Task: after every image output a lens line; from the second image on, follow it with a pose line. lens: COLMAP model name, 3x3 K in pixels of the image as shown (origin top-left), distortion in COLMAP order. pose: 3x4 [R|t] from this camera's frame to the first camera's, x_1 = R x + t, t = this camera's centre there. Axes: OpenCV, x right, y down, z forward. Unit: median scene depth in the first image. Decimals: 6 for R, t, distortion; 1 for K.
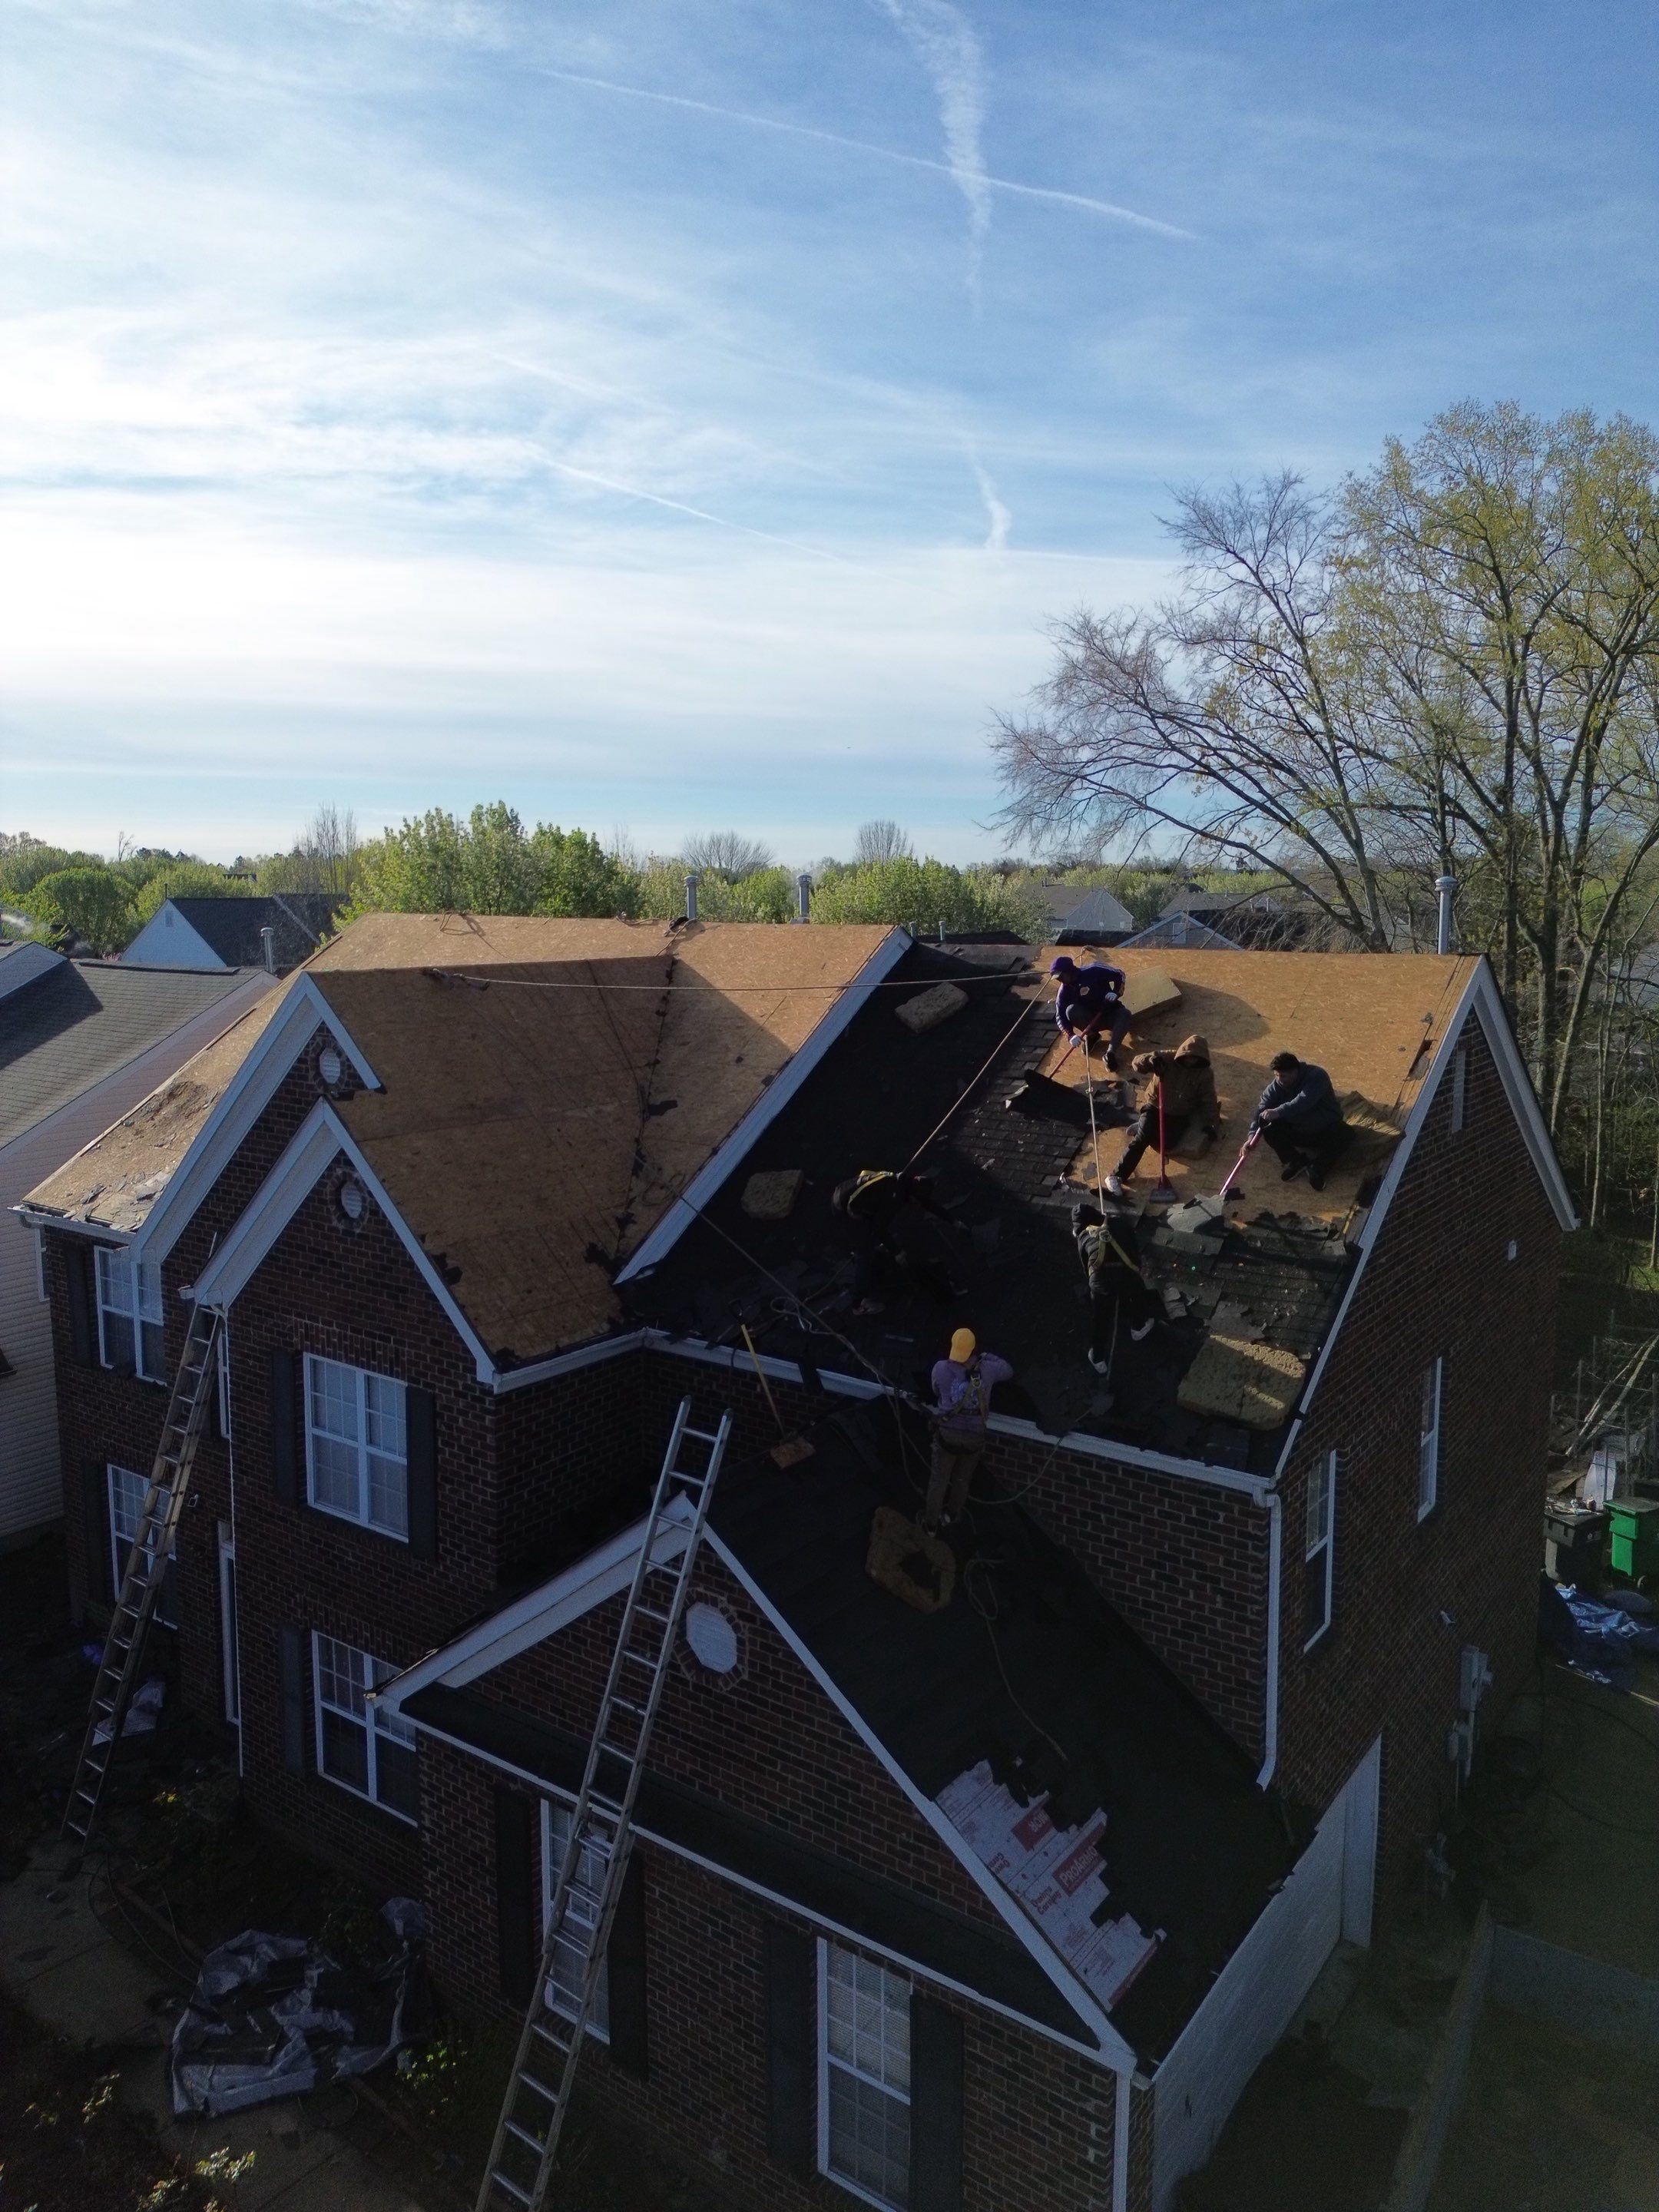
lens RADIAL K [[1524.3, 0, 829.5], [0, 1524.3, 1106.0], [0, 0, 1]] dist [0.045165, -0.003535]
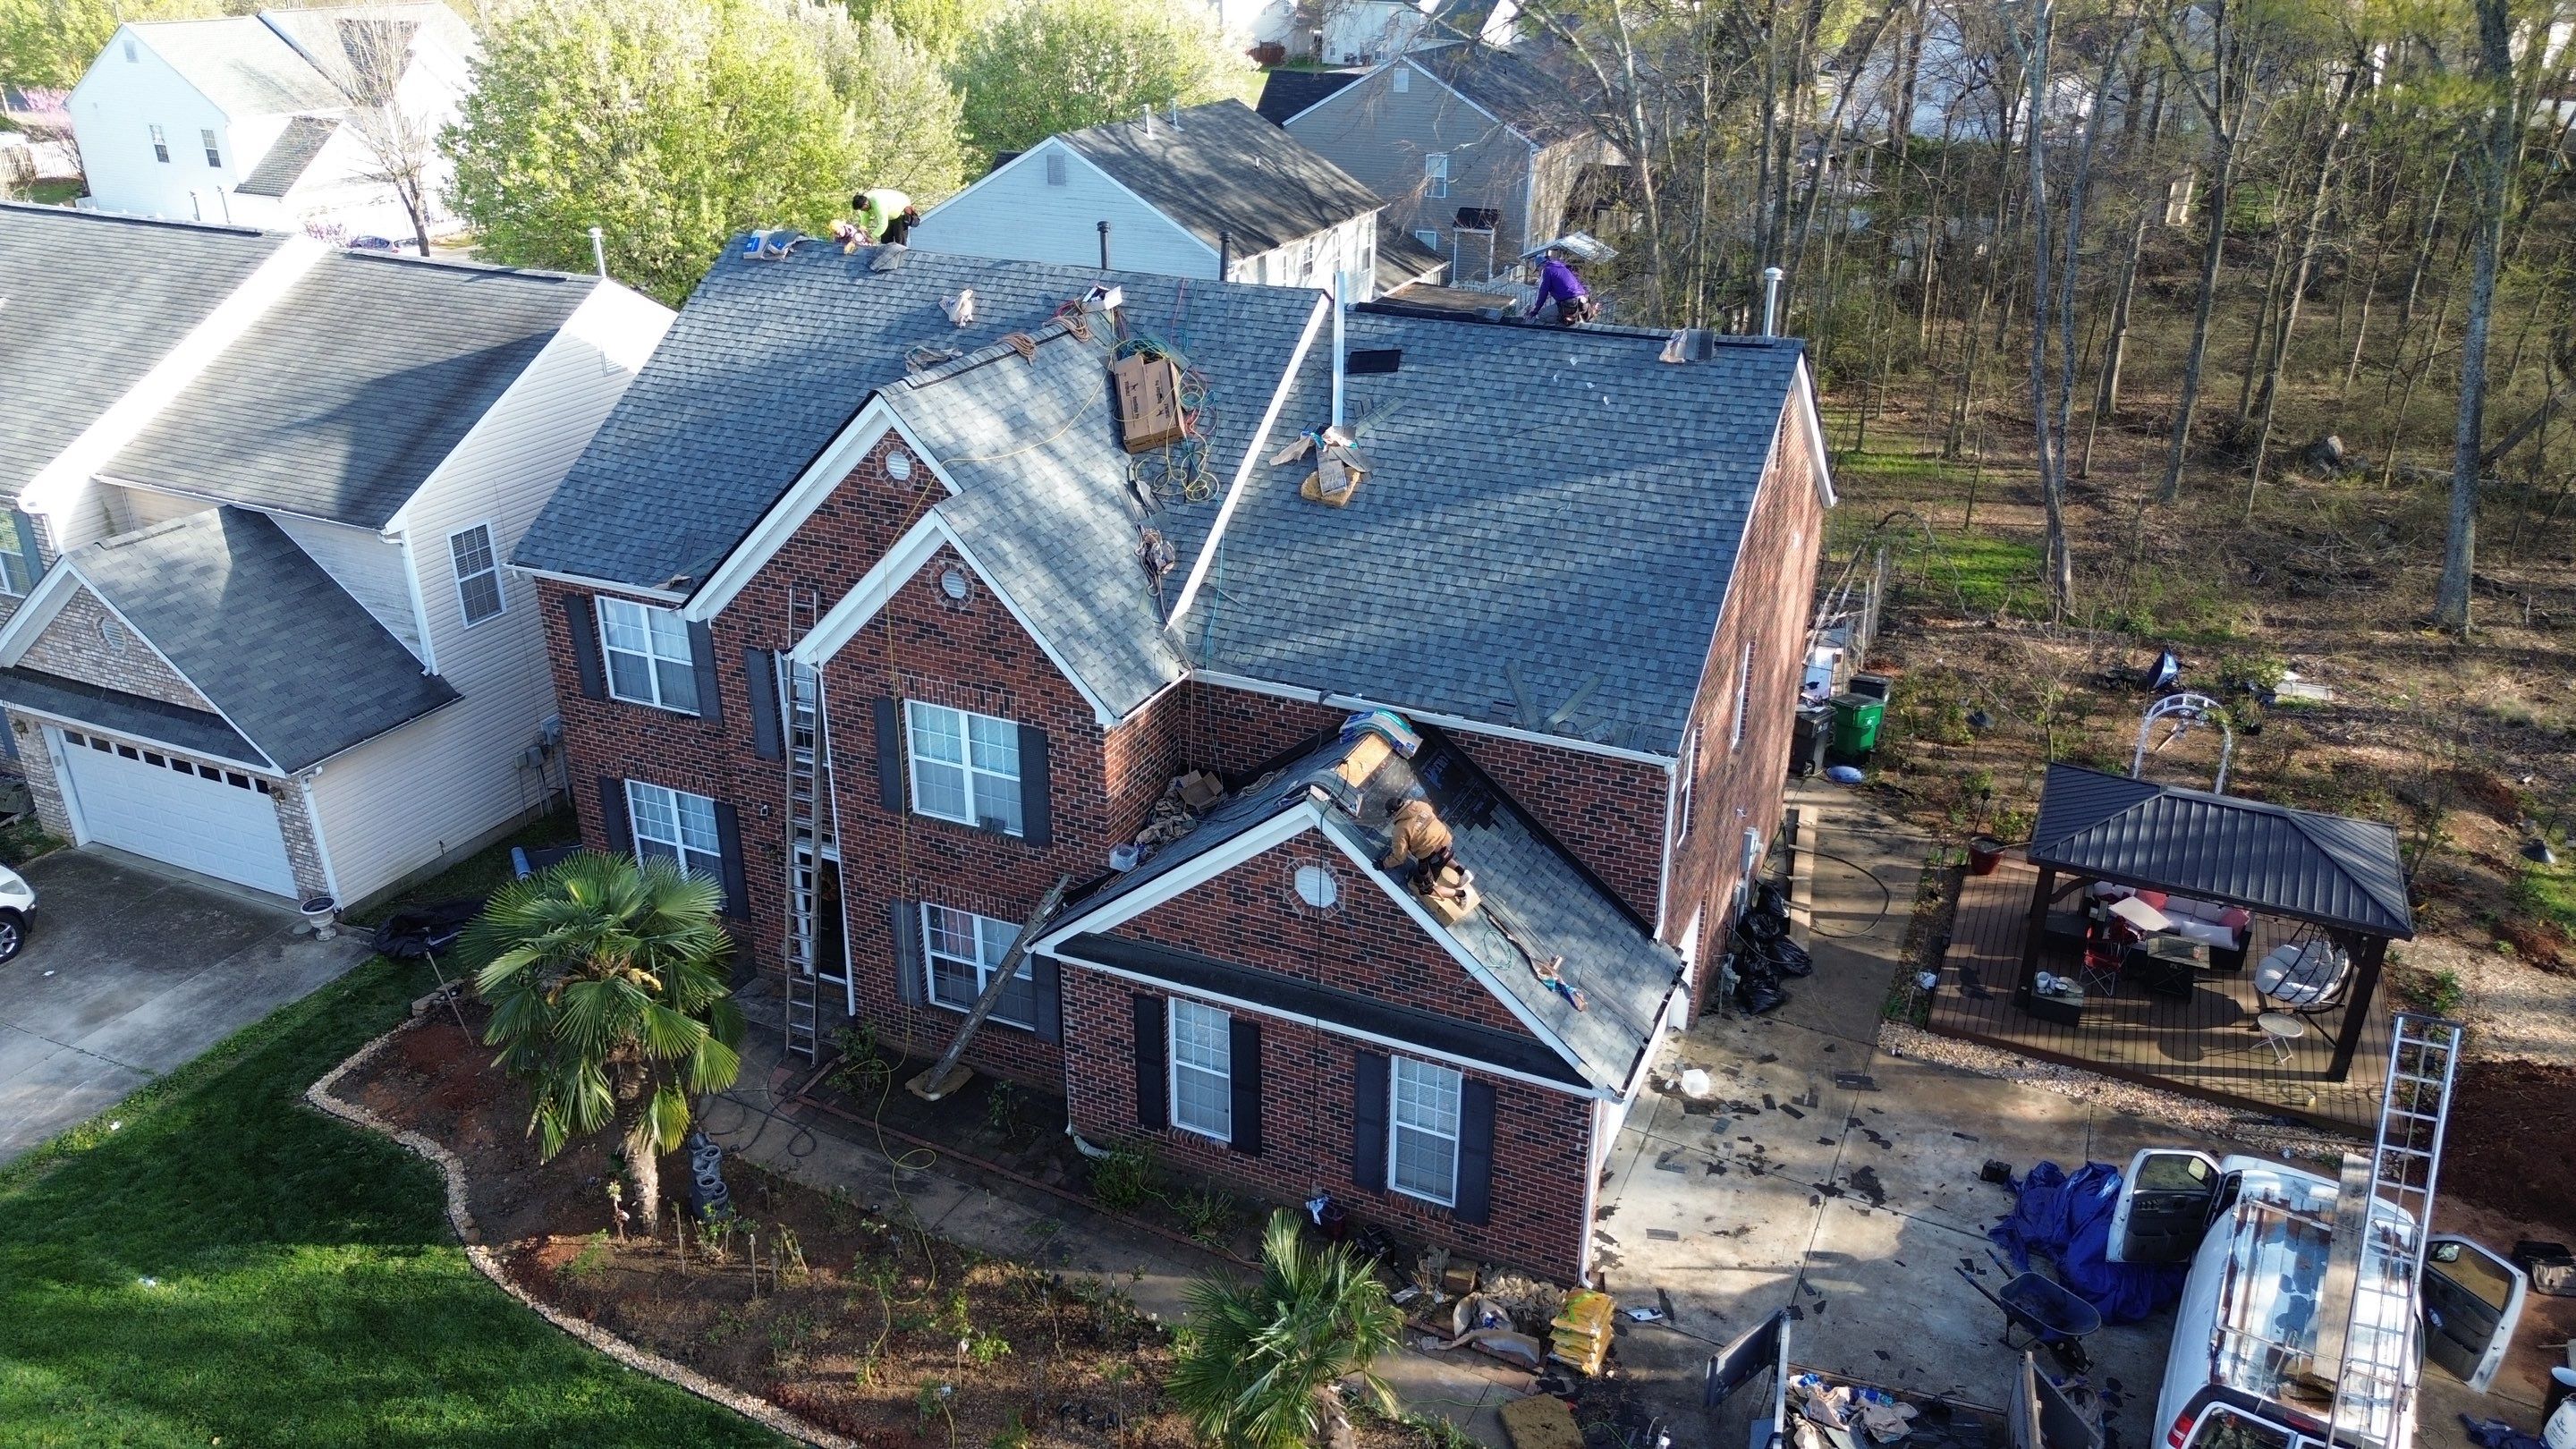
lens RADIAL K [[1773.8, 0, 1292.8], [0, 1773.8, 743.5], [0, 0, 1]] dist [0.036806, -0.034373]
pose [[0.977874, -0.081585, 0.192629, -0.348588], [0.022403, 0.956362, 0.291324, -0.243236], [-0.207990, -0.280563, 0.937030, -0.481443]]
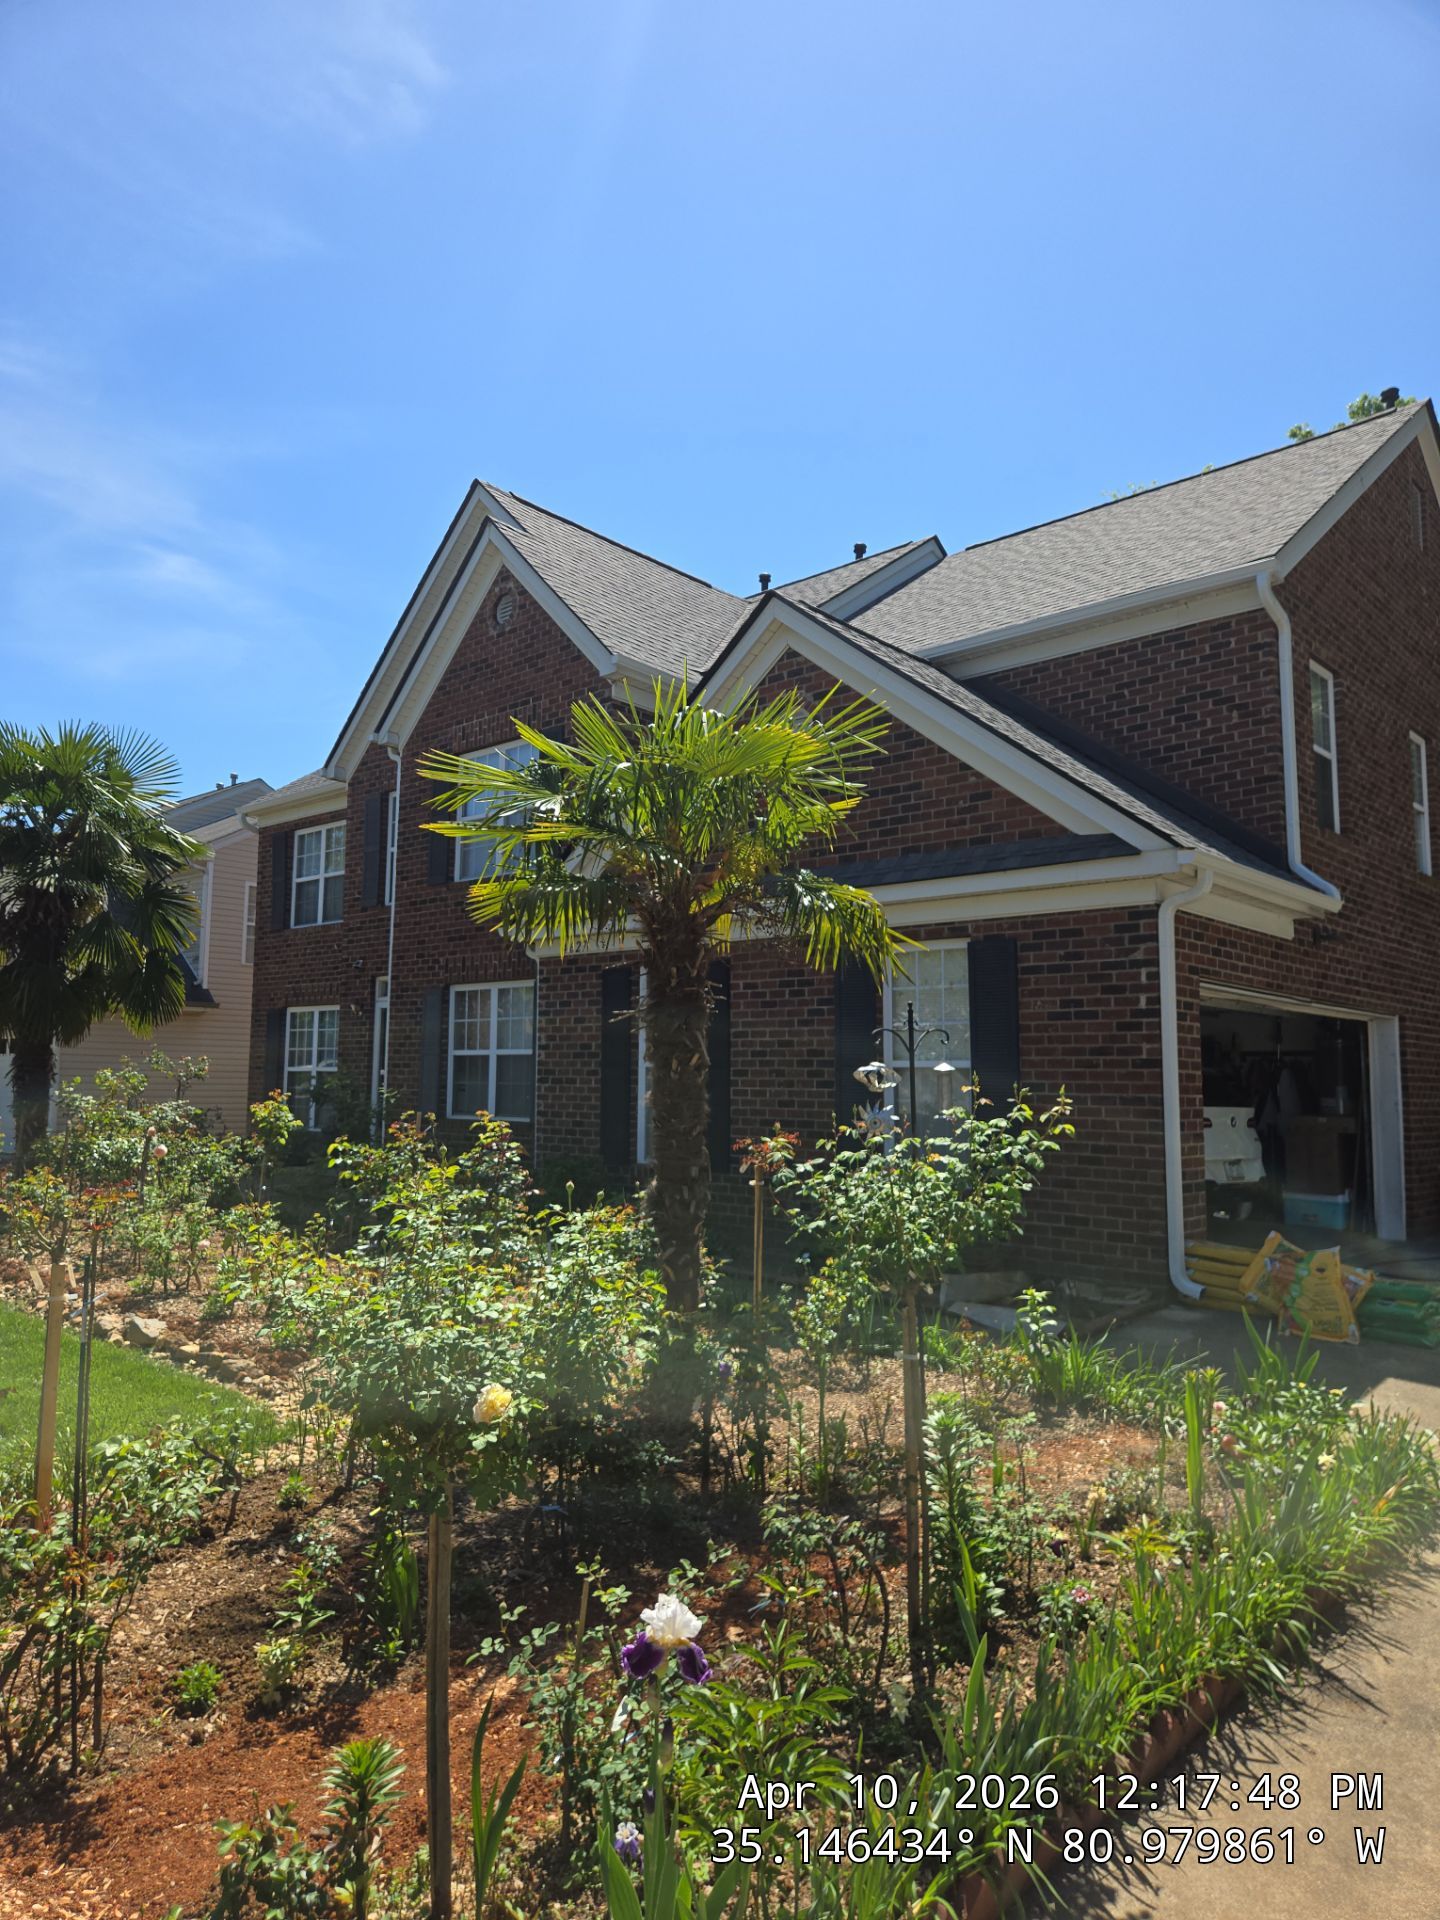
lens RADIAL K [[1266.3, 0, 720.4], [0, 1266.3, 953.8], [0, 0, 1]] dist [0.031114, 0.000072]
pose [[0.993984, -0.002880, -0.109490, -0.020563], [-0.022947, 0.971993, -0.233885, 0.612689], [0.107097, 0.234991, 0.966079, 0.069590]]
